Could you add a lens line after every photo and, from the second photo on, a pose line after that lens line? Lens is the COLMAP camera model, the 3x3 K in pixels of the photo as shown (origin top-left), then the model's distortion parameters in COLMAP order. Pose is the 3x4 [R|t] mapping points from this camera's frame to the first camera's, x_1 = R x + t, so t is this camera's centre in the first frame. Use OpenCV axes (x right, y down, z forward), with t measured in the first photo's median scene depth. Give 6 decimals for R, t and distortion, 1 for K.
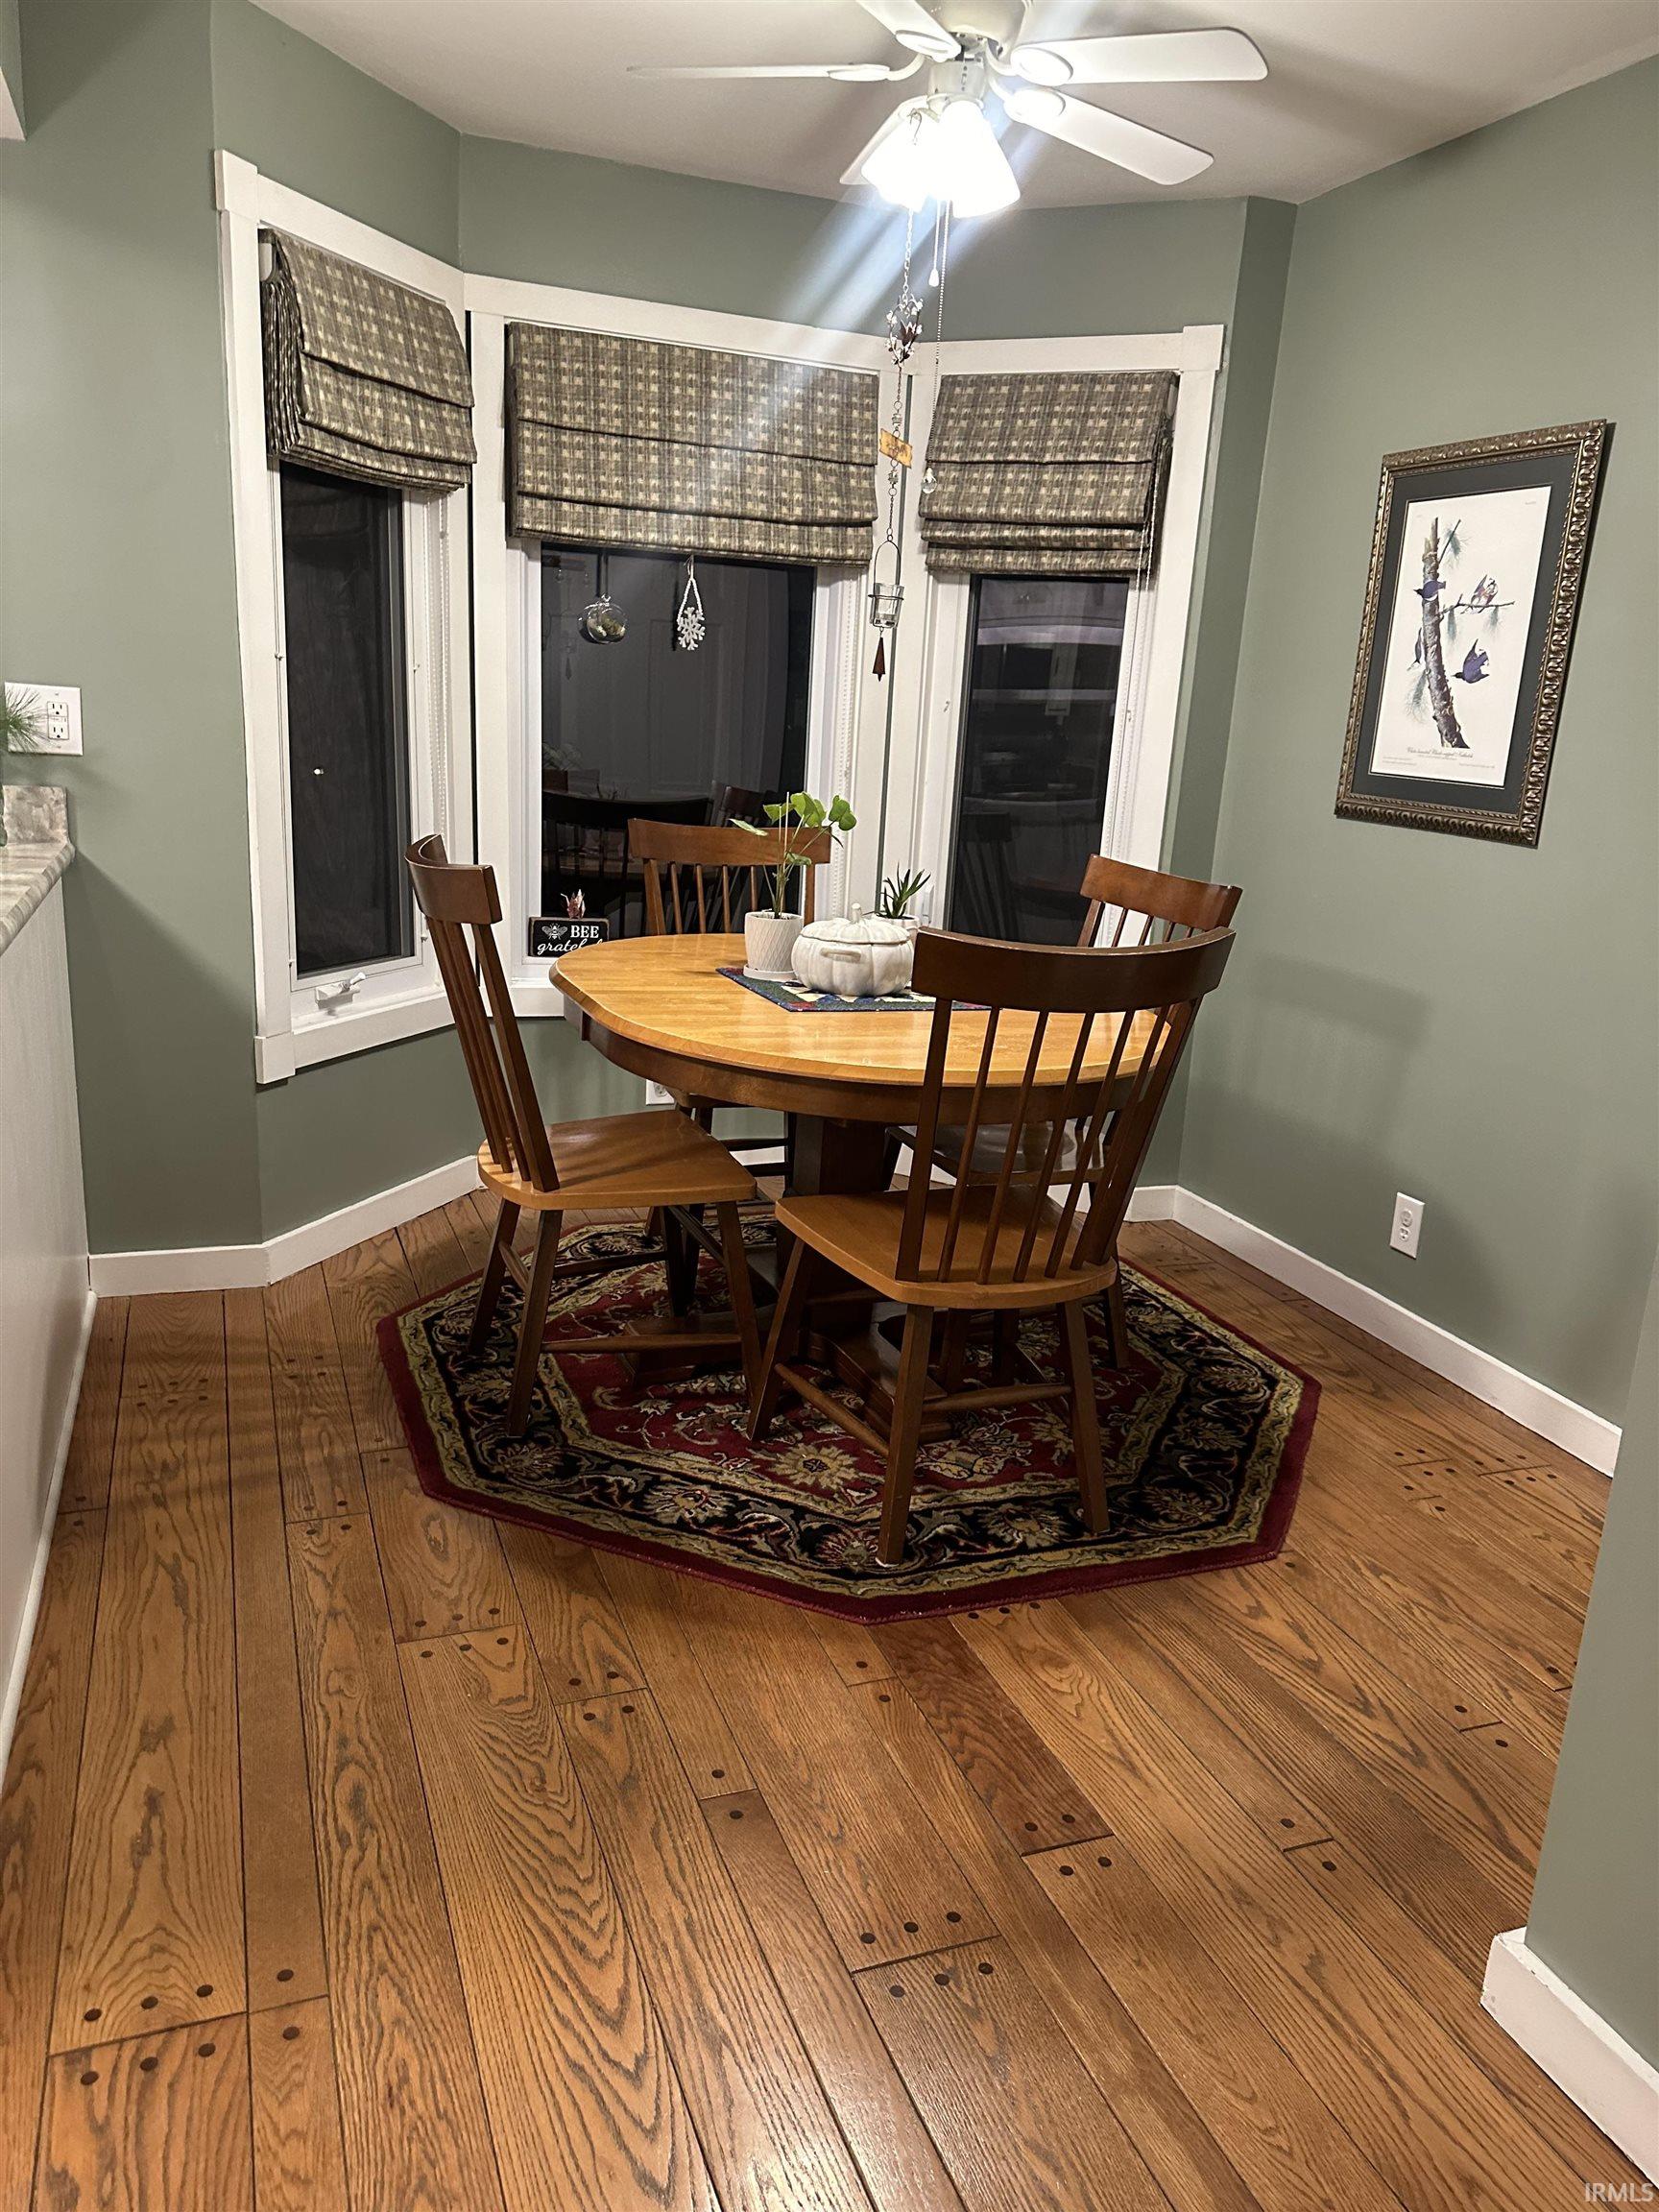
lens RADIAL K [[1568.3, 0, 828.3], [0, 1568.3, 1127.3], [0, 0, 1]] dist [0.001232, -0.005973]
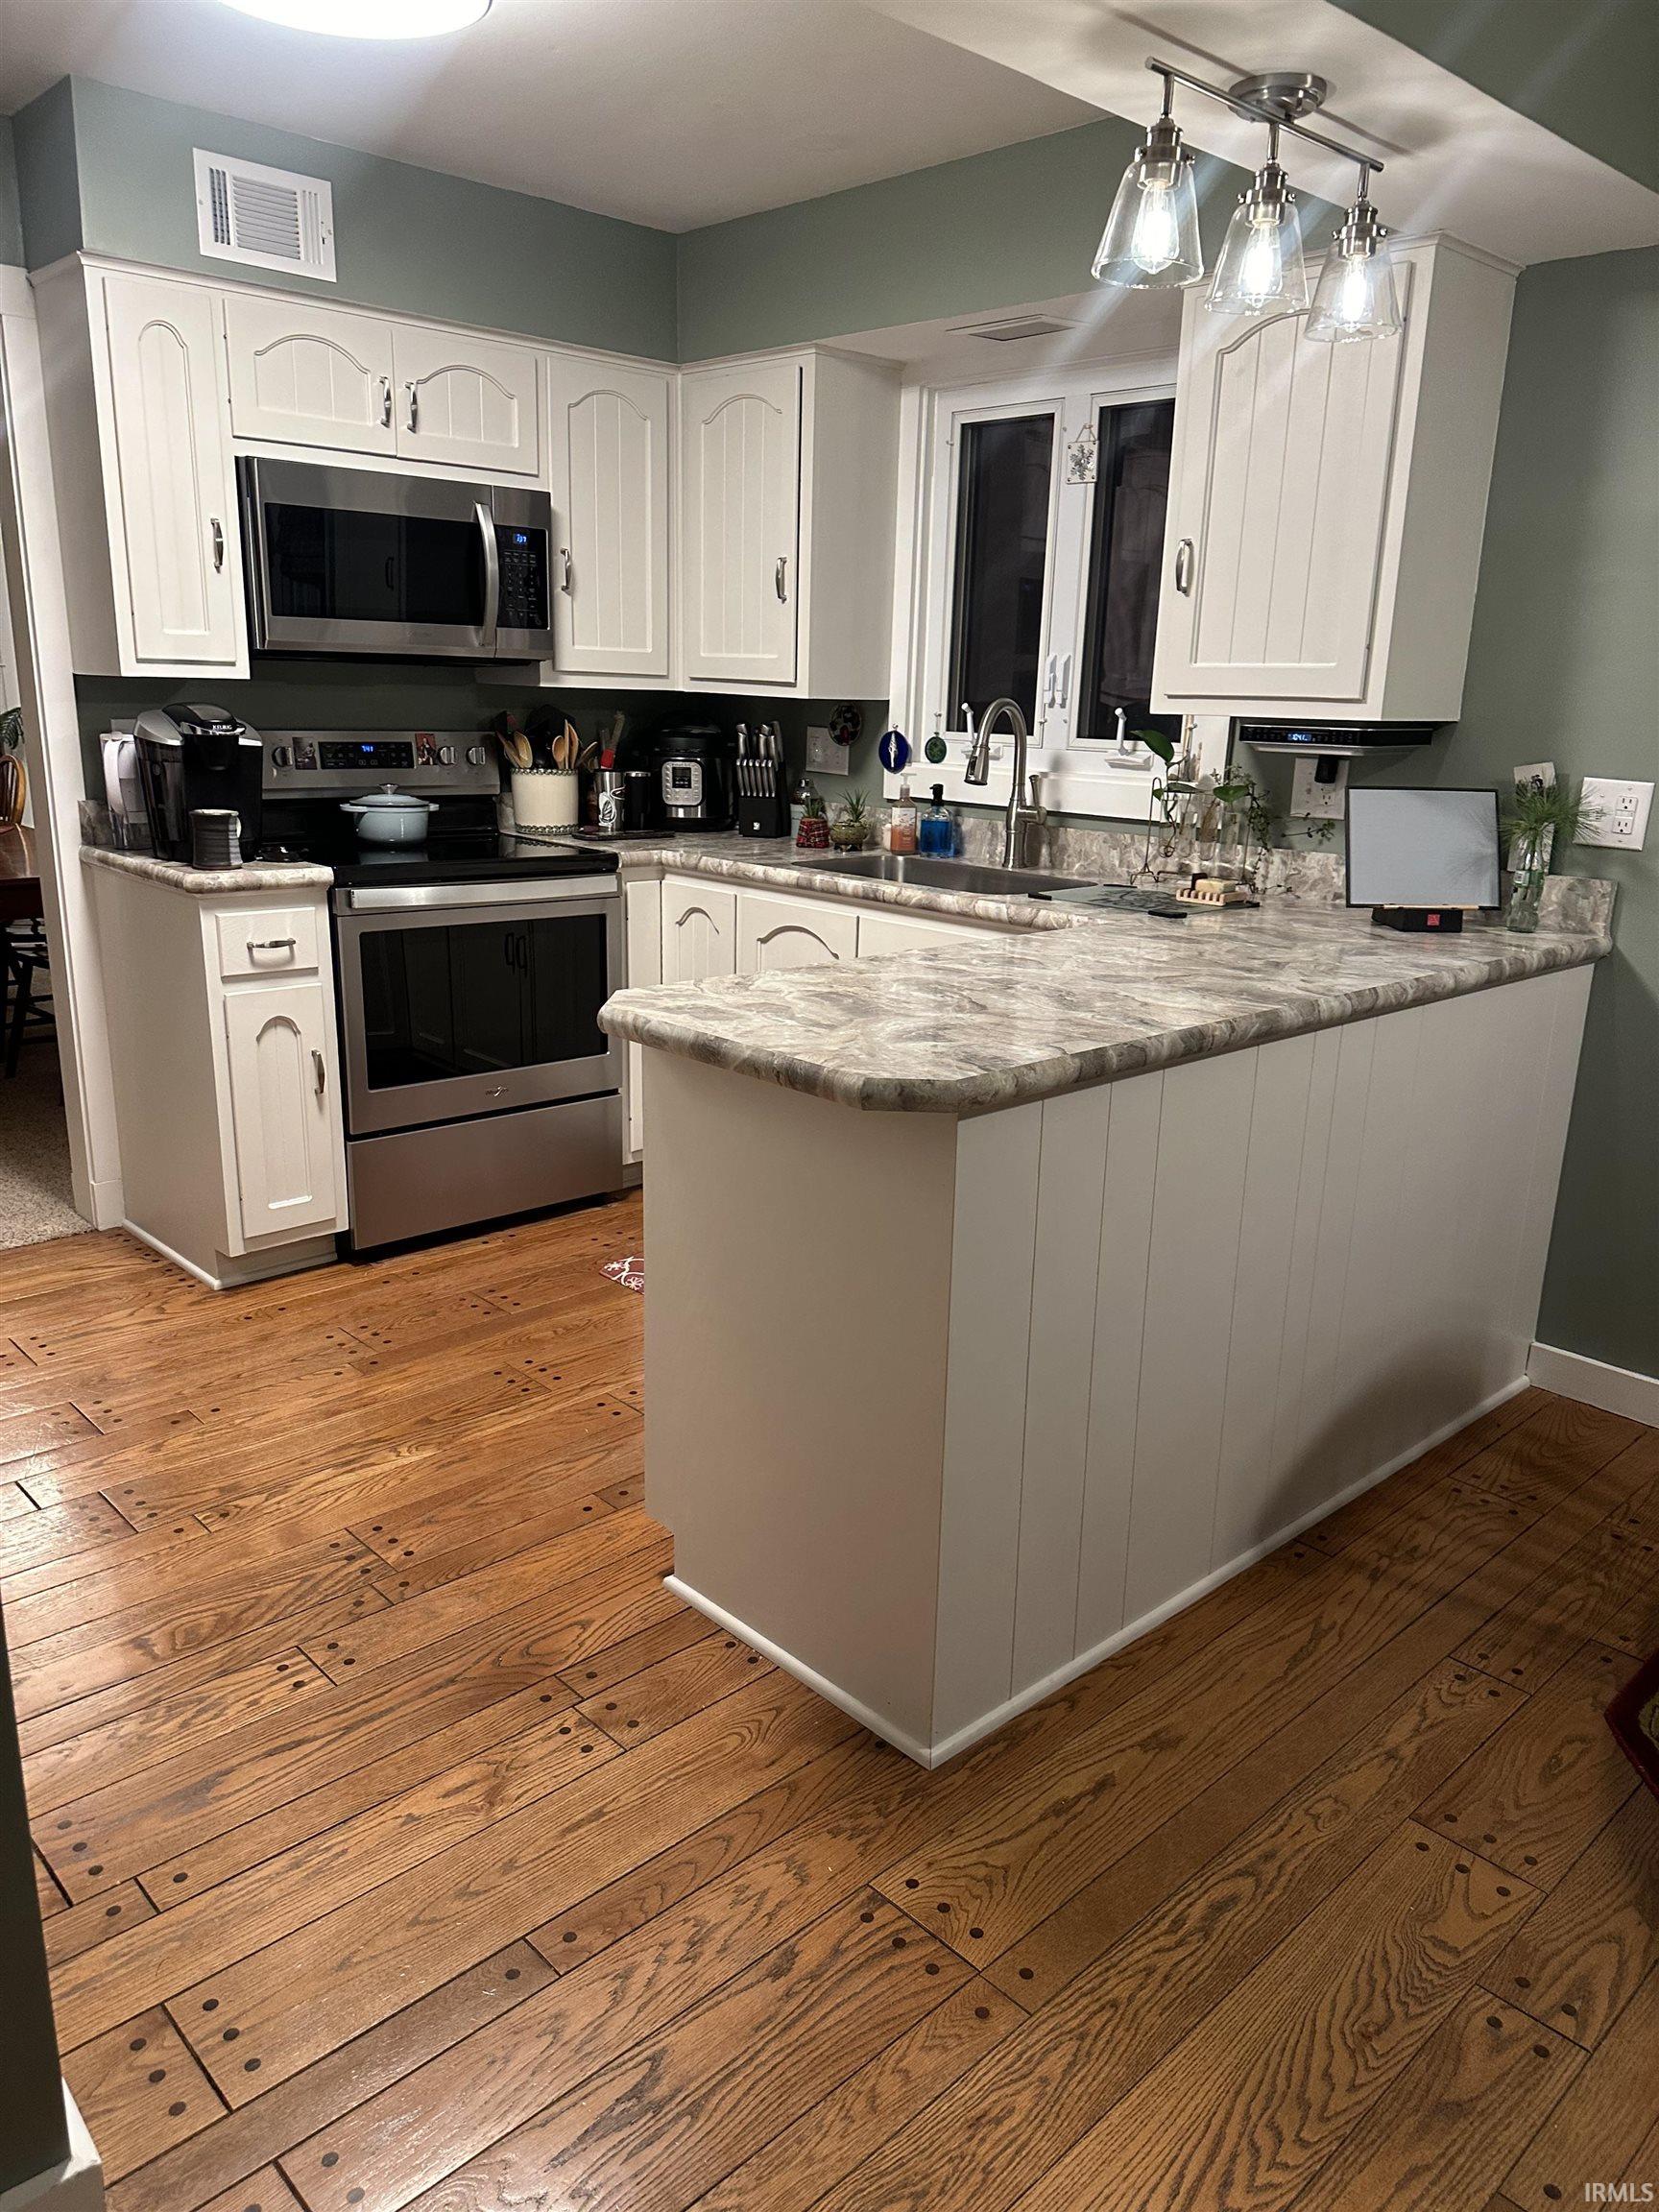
lens RADIAL K [[1568.3, 0, 838.0], [0, 1568.3, 1127.7], [0, 0, 1]] dist [0.001232, -0.005973]
pose [[0.392703, 0.212870, -0.894691, 0.337022], [-0.248856, 0.961146, 0.119452, -0.089598], [0.885356, 0.175740, 0.430418, 0.235585]]
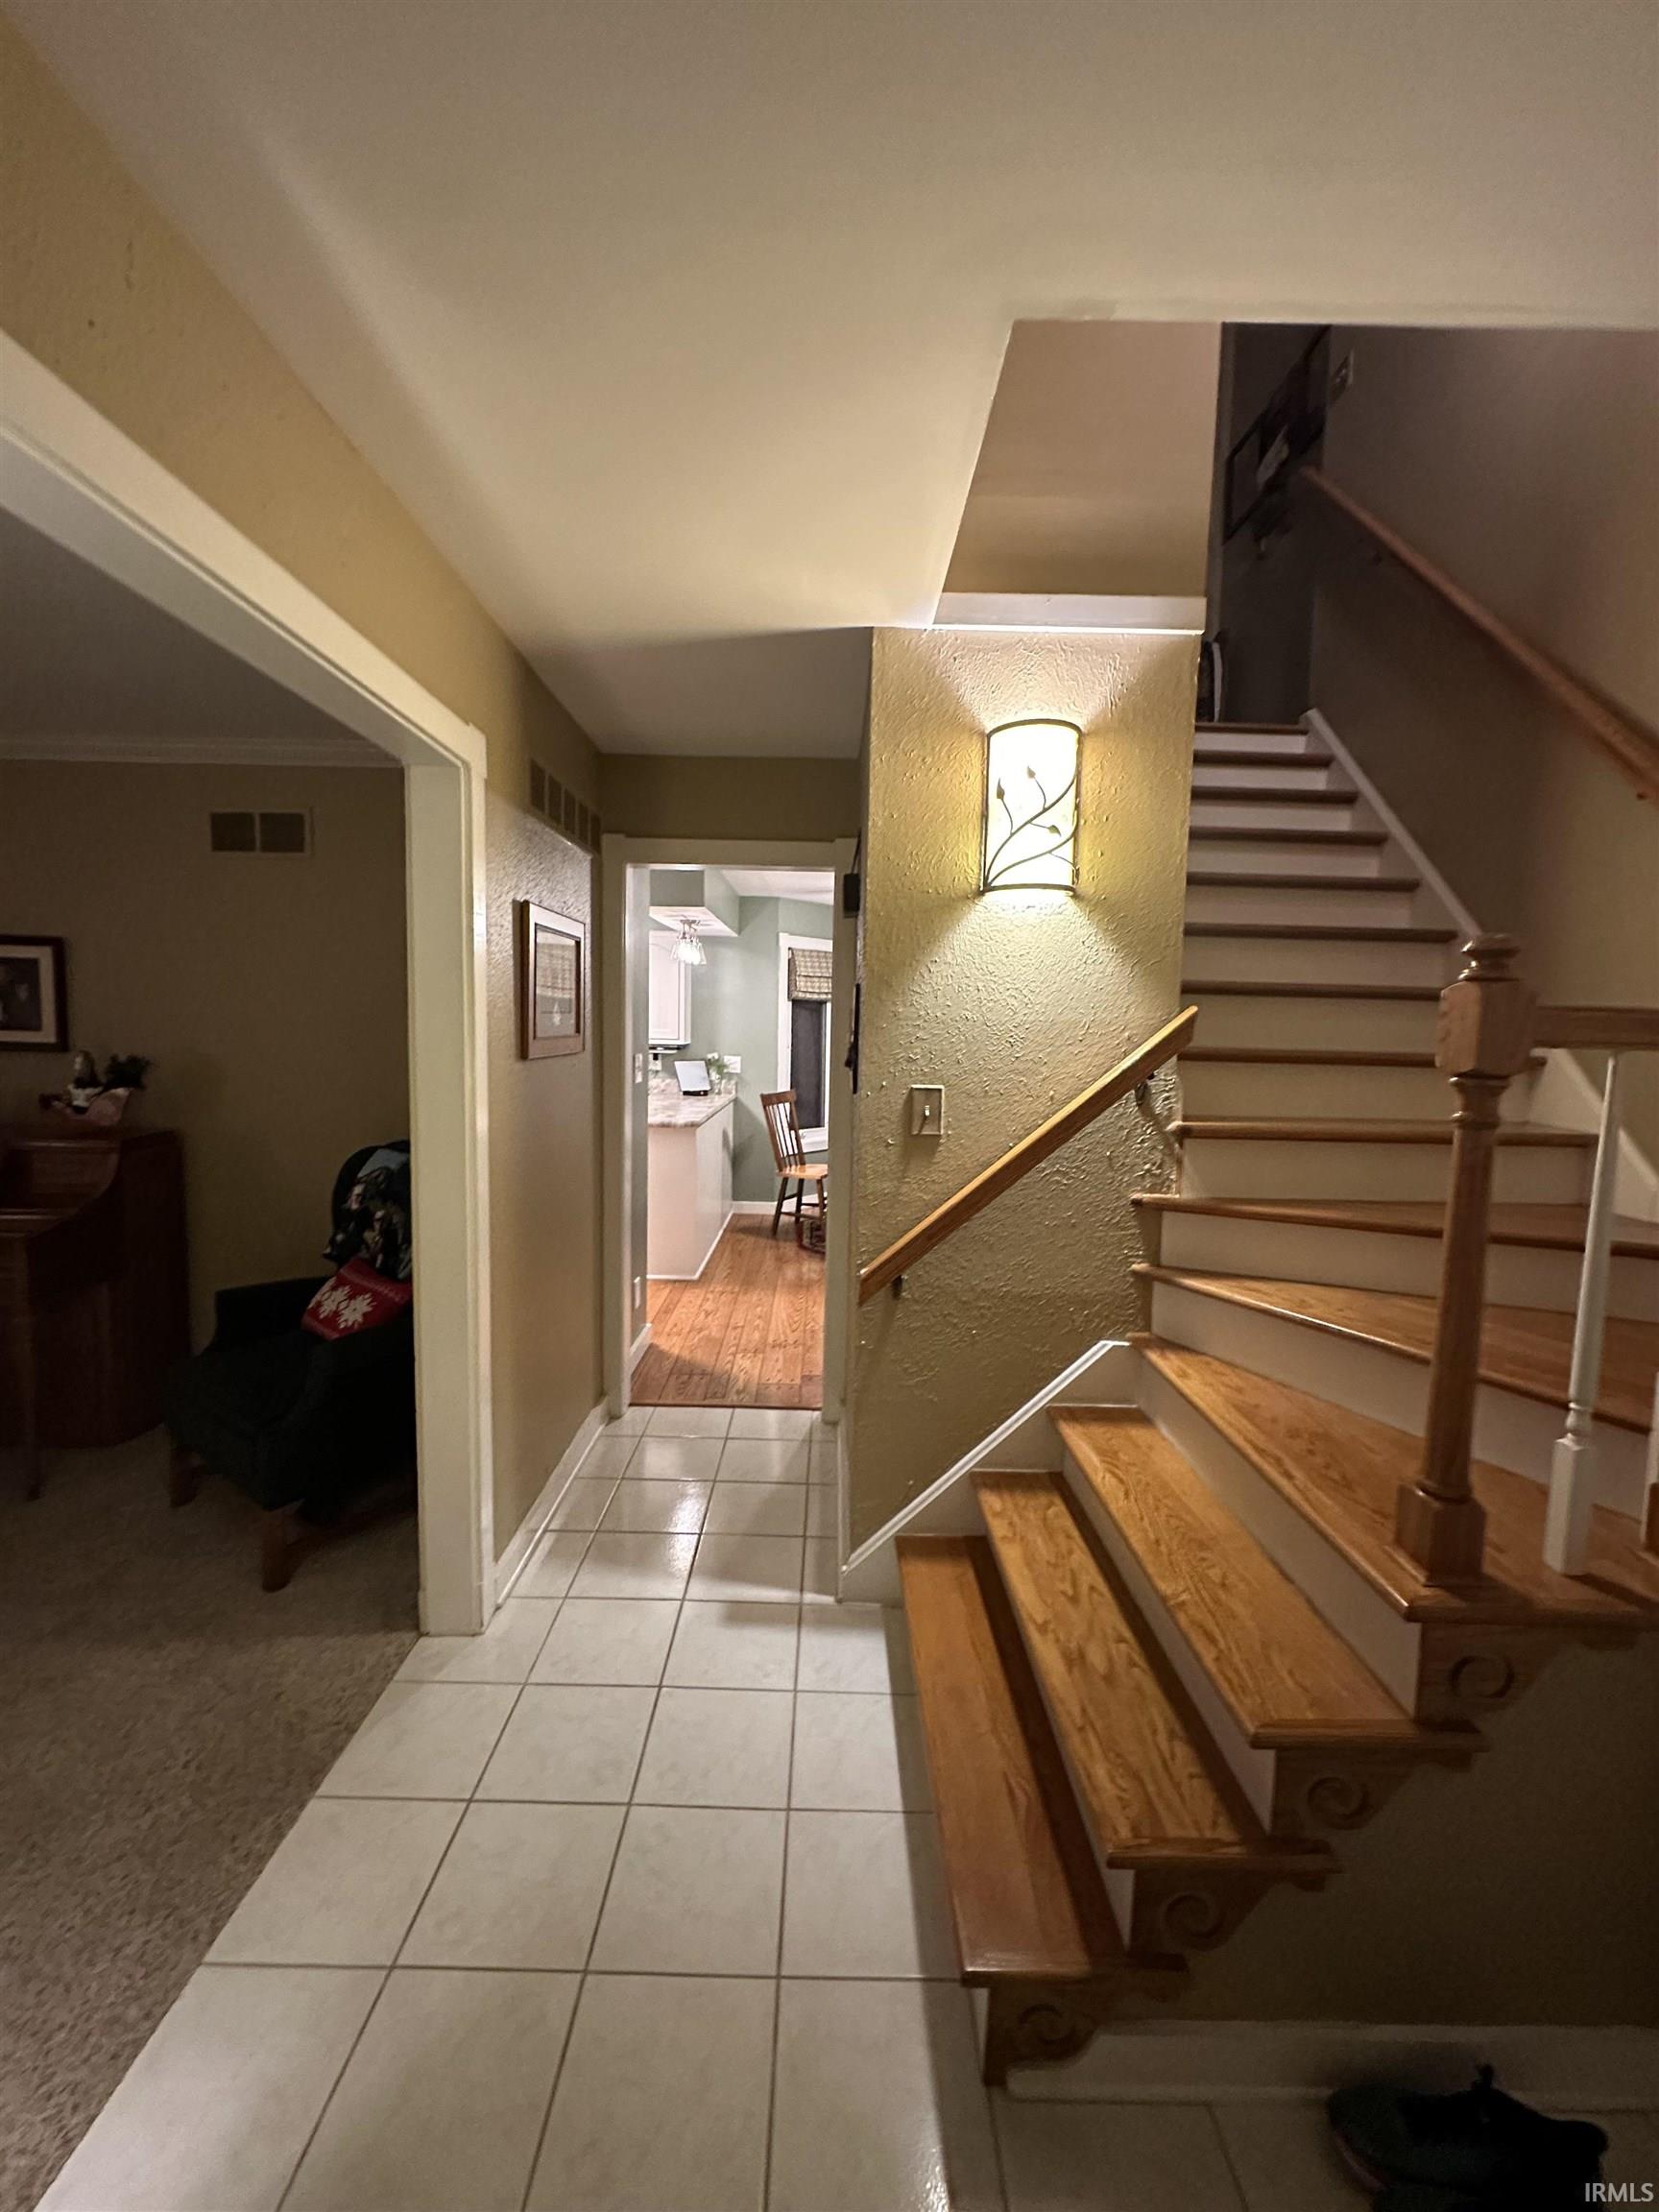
lens RADIAL K [[885.3, 0, 830.5], [0, 885.3, 1105.4], [0, 0, 1]] dist [-0.003483, 0.000352]
pose [[0.937613, -0.001749, -0.347676, 0.760521], [-0.064173, 0.981936, -0.178000, 0.333492], [0.341706, 0.189207, 0.920564, -1.417152]]
